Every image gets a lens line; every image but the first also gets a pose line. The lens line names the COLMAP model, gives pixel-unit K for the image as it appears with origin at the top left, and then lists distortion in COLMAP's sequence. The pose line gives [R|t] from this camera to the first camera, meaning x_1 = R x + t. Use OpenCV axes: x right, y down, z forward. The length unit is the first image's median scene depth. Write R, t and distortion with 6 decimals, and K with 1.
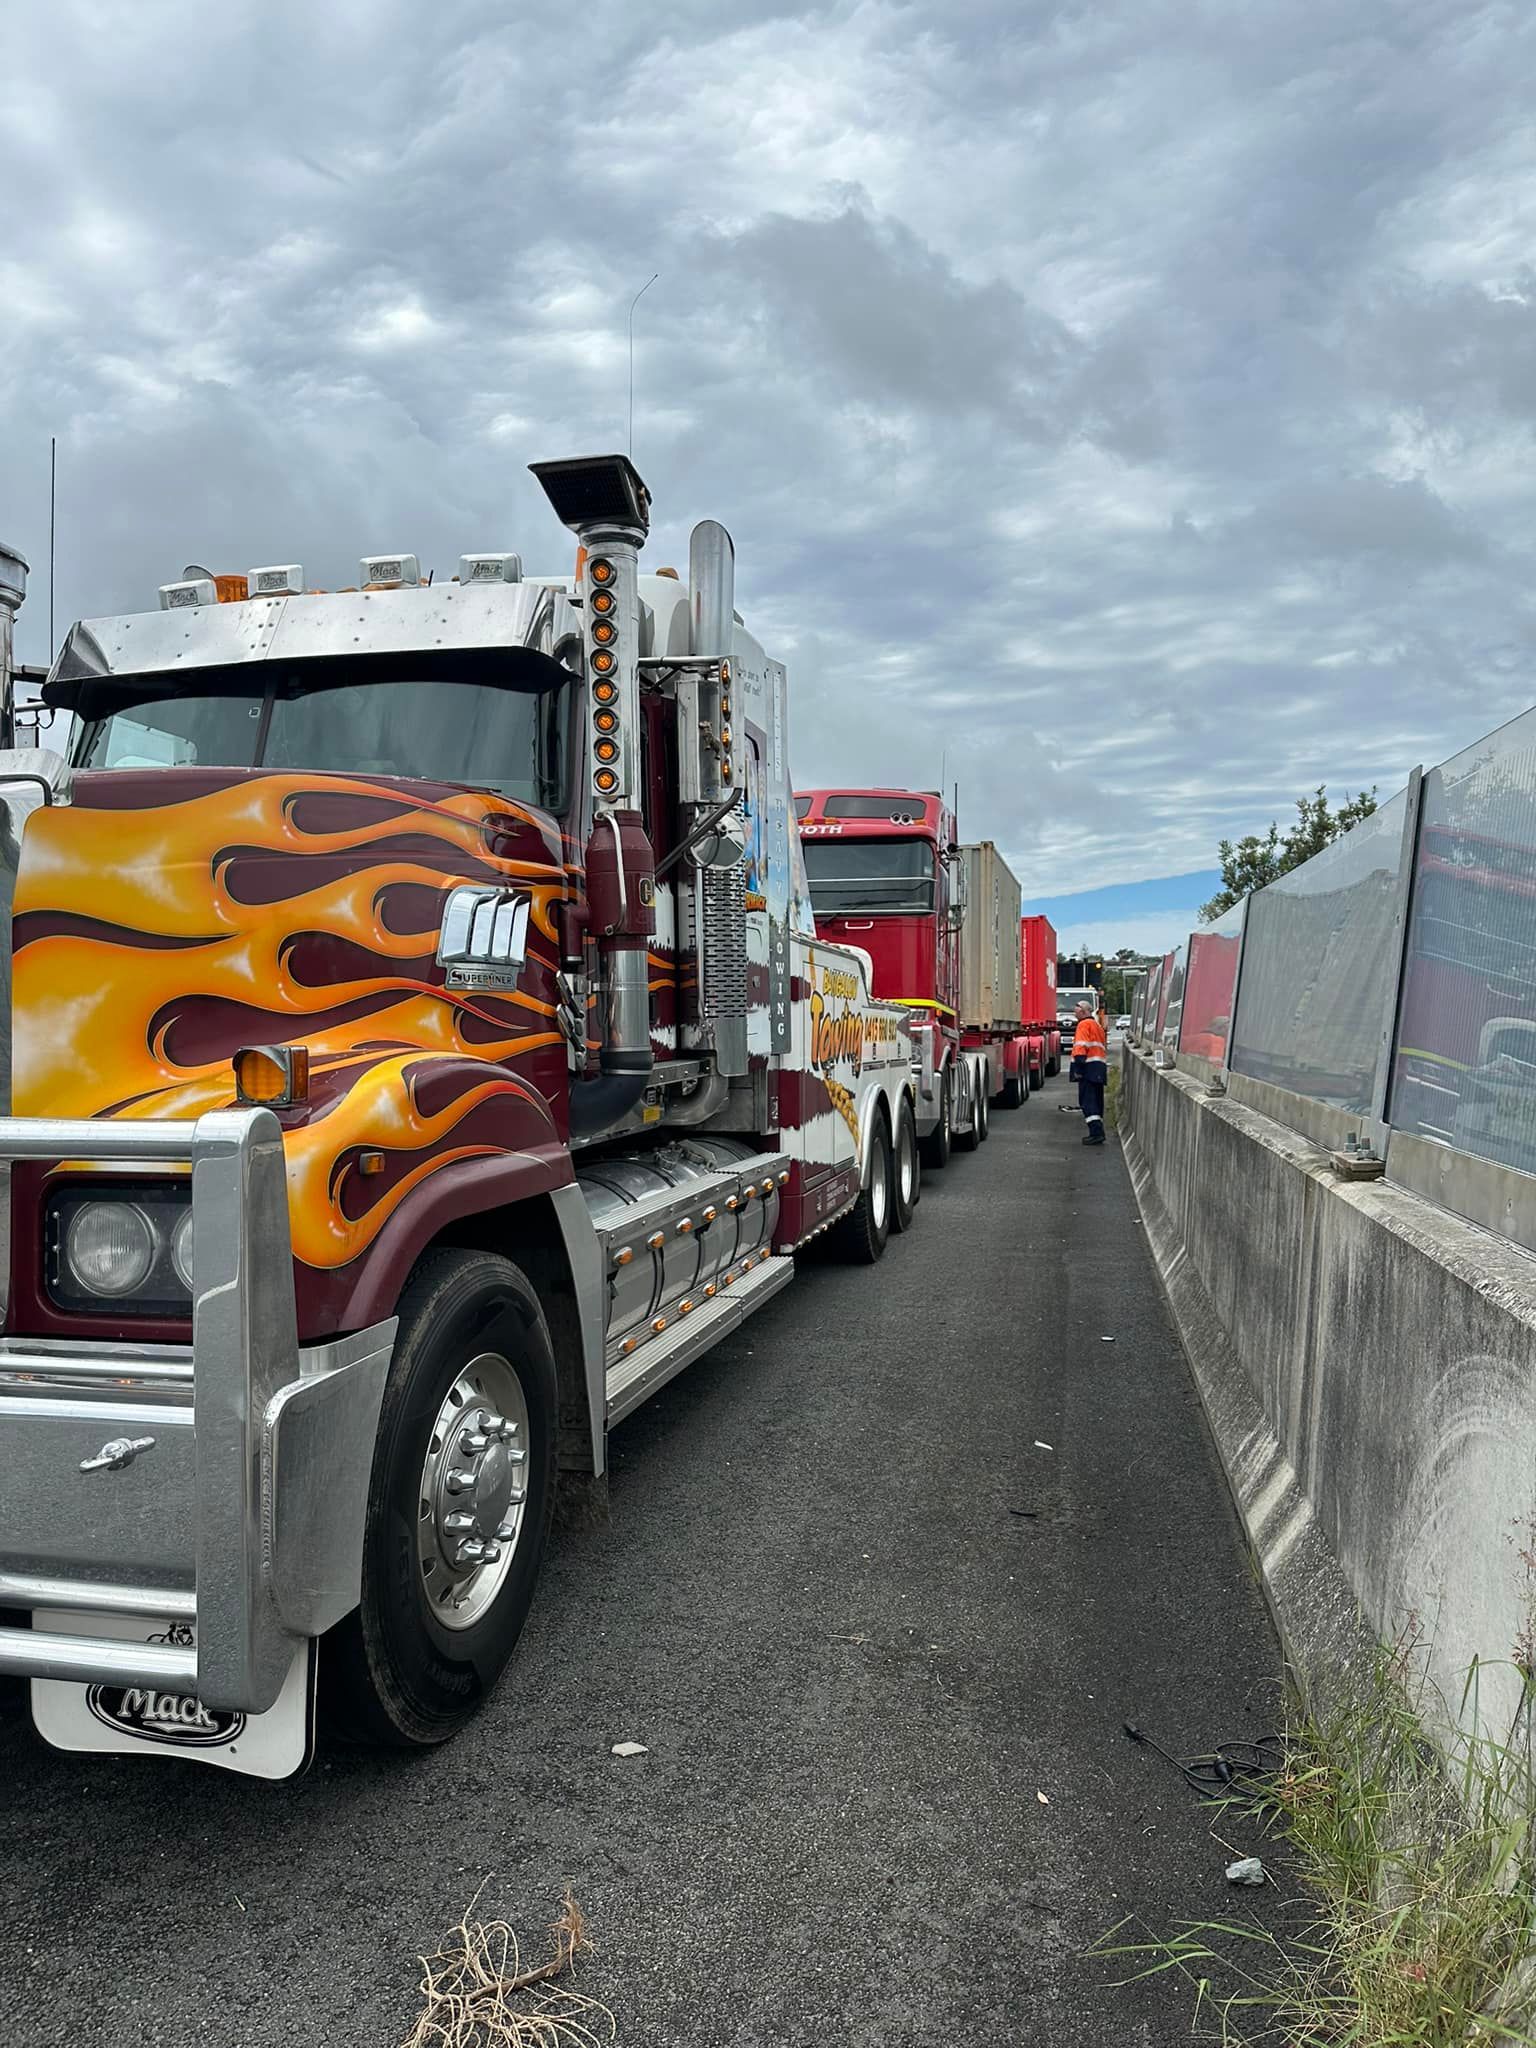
lens RADIAL K [[1472.1, 0, 769.5], [0, 1472.1, 1030.6], [0, 0, 1]] dist [0.007483, 0.000220]
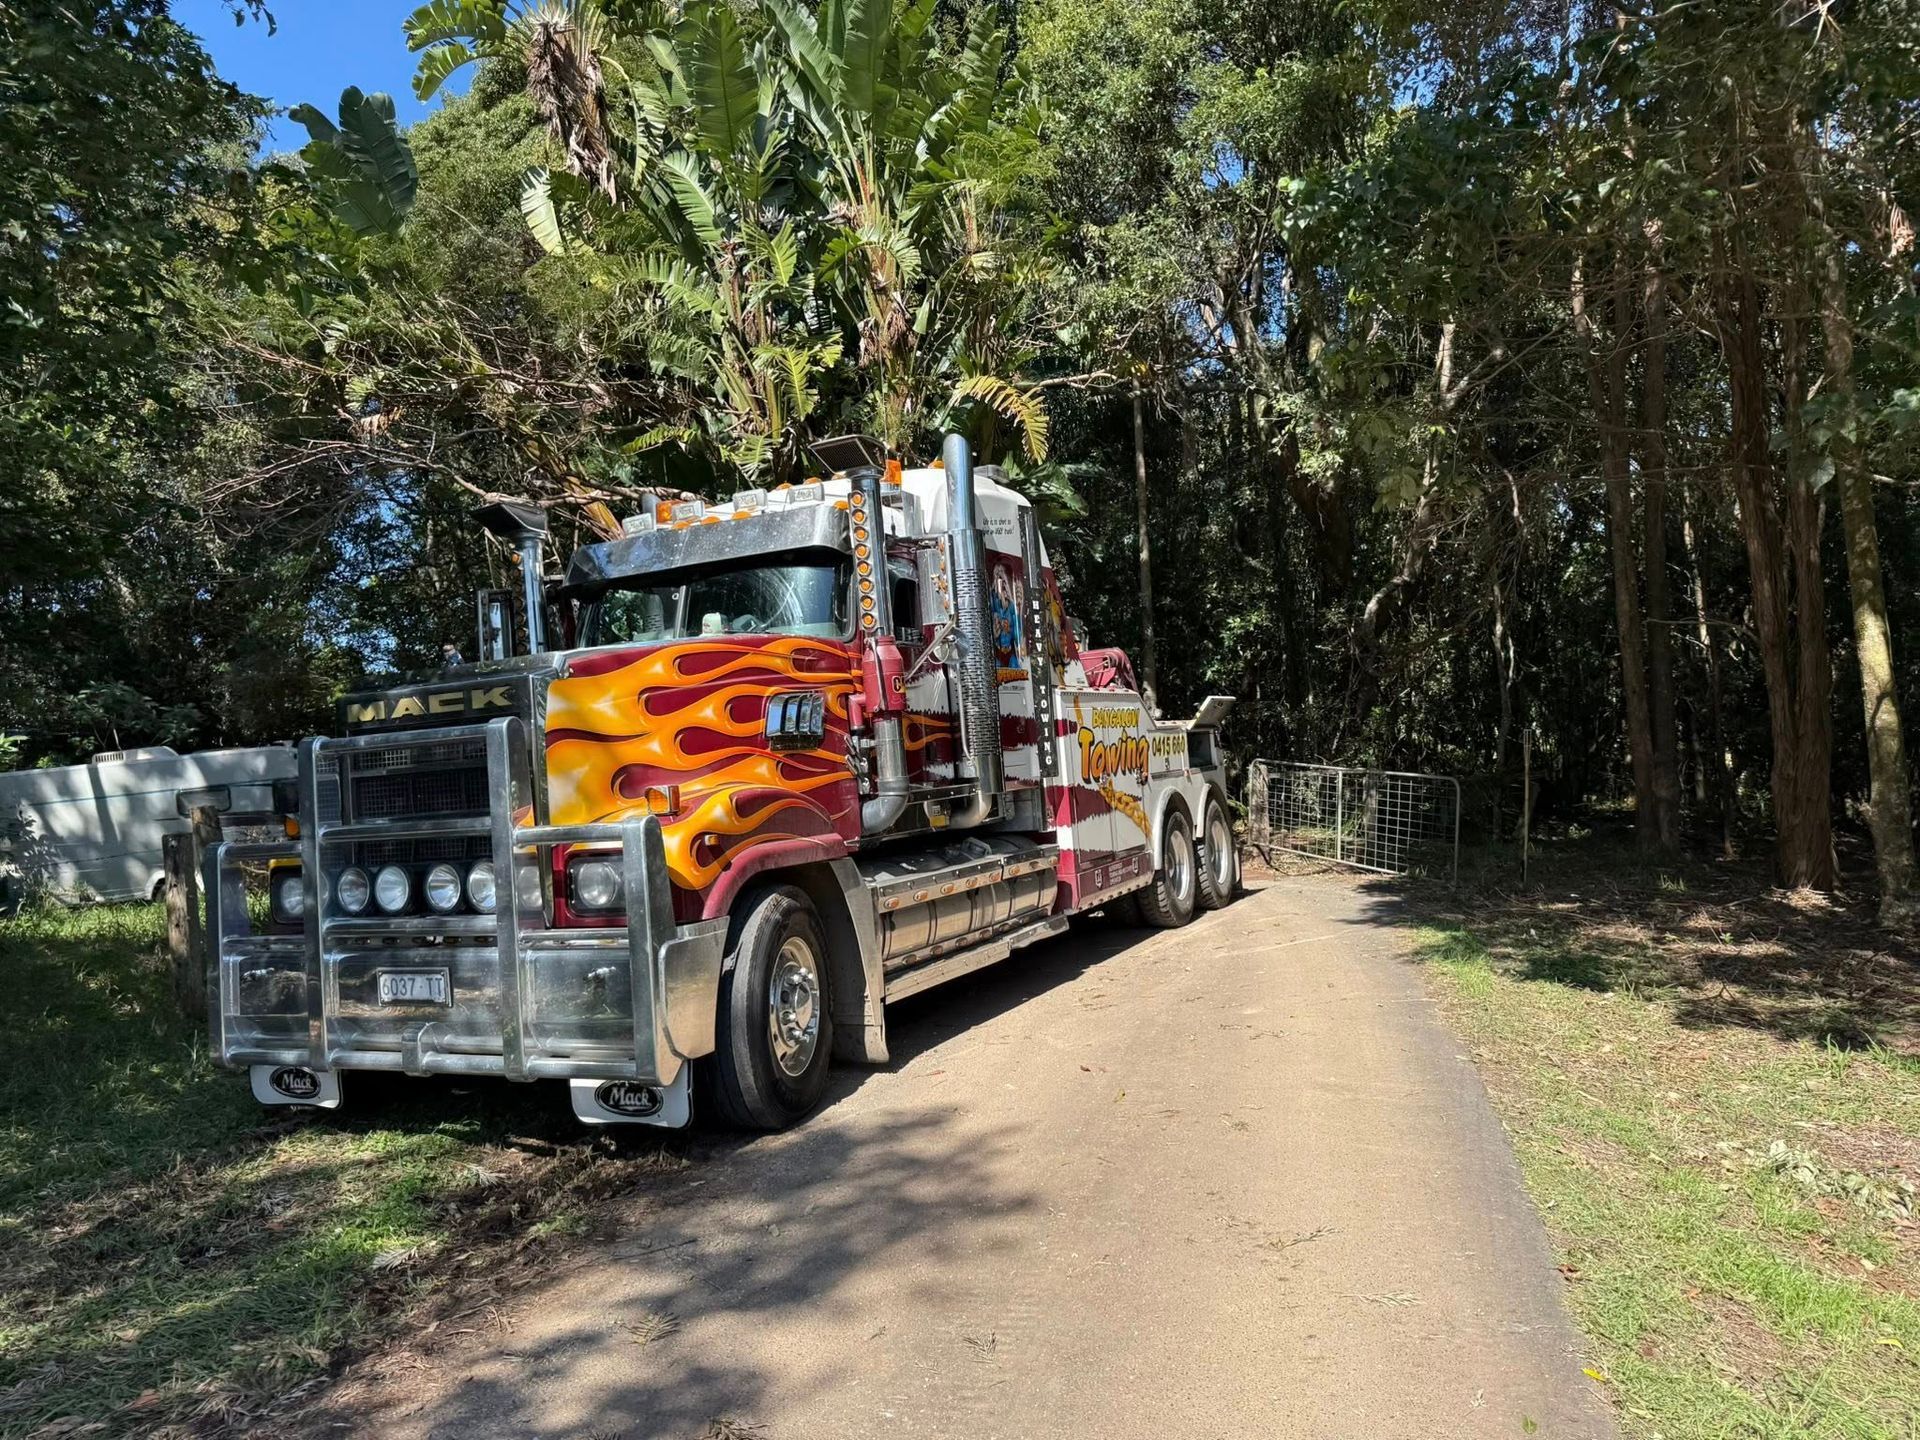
lens RADIAL K [[1380.1, 0, 959.6], [0, 1380.1, 727.1], [0, 0, 1]] dist [0.007483, 0.000220]
pose [[0.975464, -0.065396, -0.210222, 0.329933], [0.060682, 0.997742, -0.028801, 0.005598], [0.211630, 0.015338, 0.977229, -0.555123]]
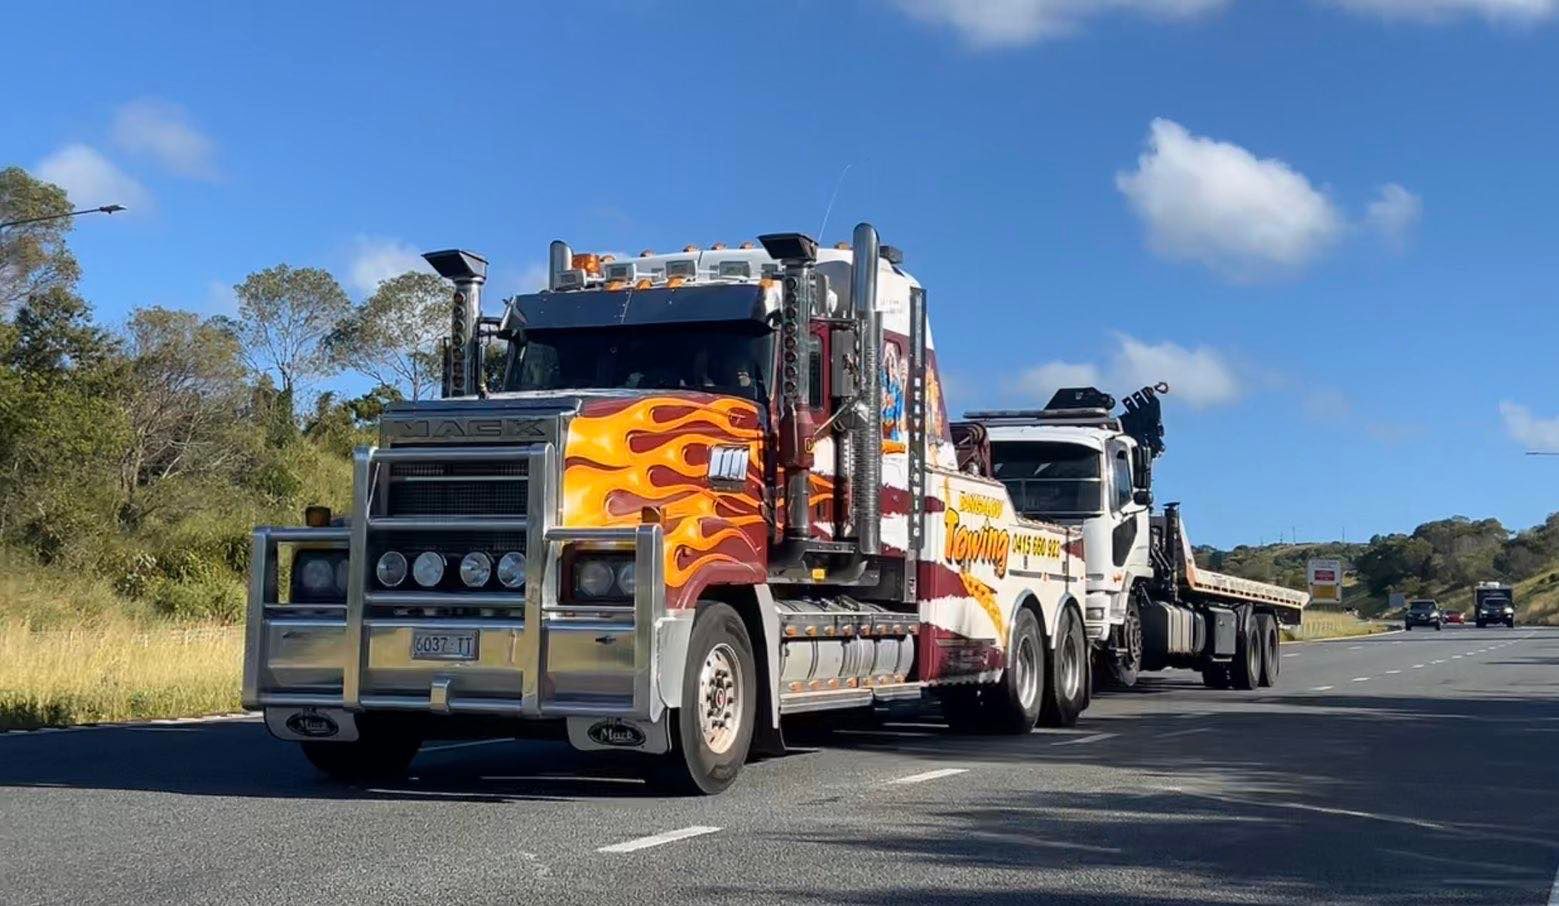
lens RADIAL K [[2676.0, 0, 779.7], [0, 2676.0, 450.4], [0, 0, 1]] dist [0.019040, 0.000000]
pose [[0.988383, 0.014022, -0.151337, 0.437004], [-0.024238, 0.997533, -0.065875, 0.155106], [0.150040, 0.068778, 0.986285, -2.632611]]
